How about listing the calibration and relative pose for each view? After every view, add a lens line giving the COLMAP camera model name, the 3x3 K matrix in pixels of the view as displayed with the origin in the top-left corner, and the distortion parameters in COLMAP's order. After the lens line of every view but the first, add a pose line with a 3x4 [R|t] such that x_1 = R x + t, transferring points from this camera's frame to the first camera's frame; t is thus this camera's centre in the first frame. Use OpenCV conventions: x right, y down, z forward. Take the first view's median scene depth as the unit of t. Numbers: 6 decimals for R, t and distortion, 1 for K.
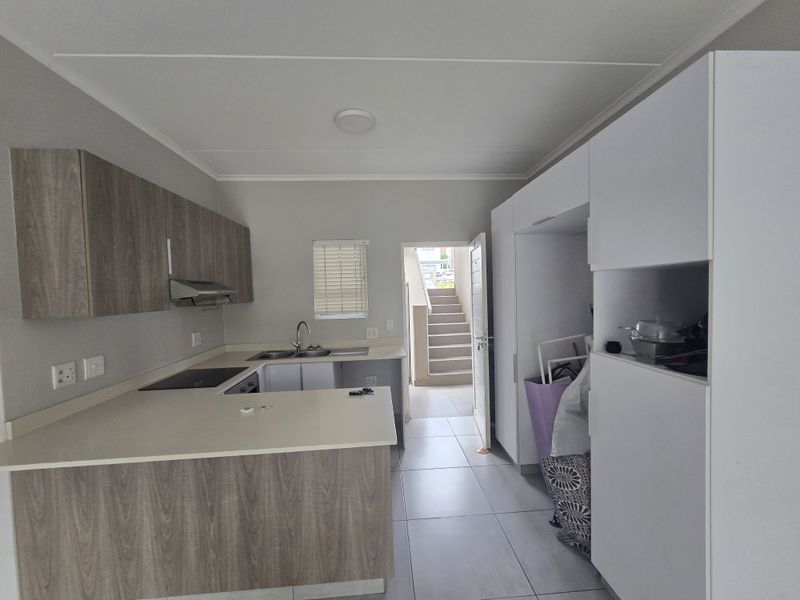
lens RADIAL K [[332.0, 0, 401.9], [0, 332.0, 301.5], [0, 0, 1]] dist [0.007319, 0.000360]
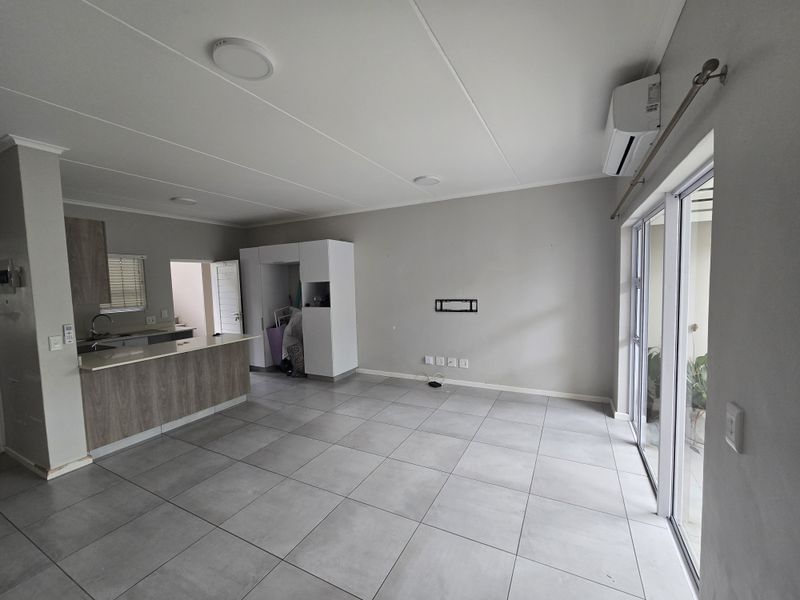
lens RADIAL K [[332.0, 0, 401.9], [0, 332.0, 301.5], [0, 0, 1]] dist [0.007319, 0.000360]
pose [[0.520658, -0.042008, 0.852731, -1.524197], [0.043929, 0.998784, 0.022381, 0.058808], [-0.852635, 0.025807, 0.521870, -1.376657]]
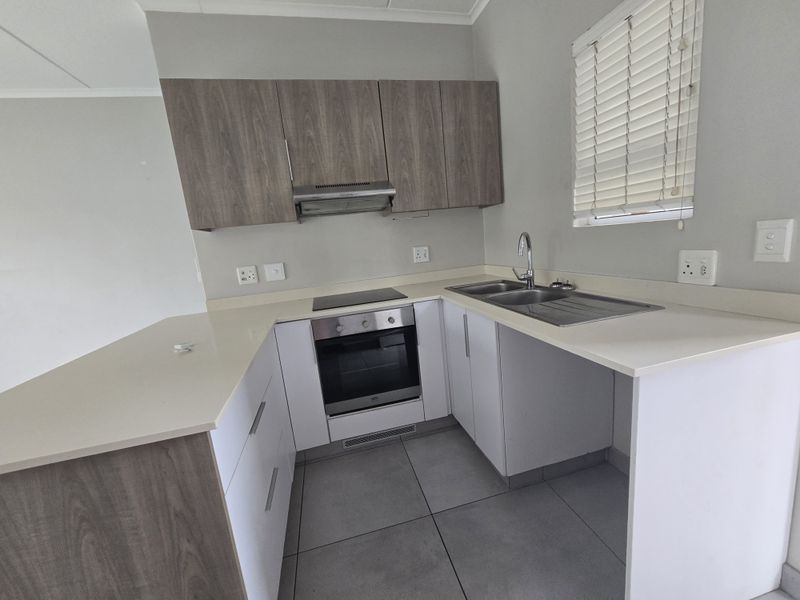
lens RADIAL K [[332.0, 0, 401.9], [0, 332.0, 301.5], [0, 0, 1]] dist [0.007319, 0.000360]
pose [[0.172253, 0.188876, -0.966775, 0.366234], [0.059433, 0.977665, 0.201593, 0.090929], [0.983258, -0.092183, 0.157181, 1.345188]]
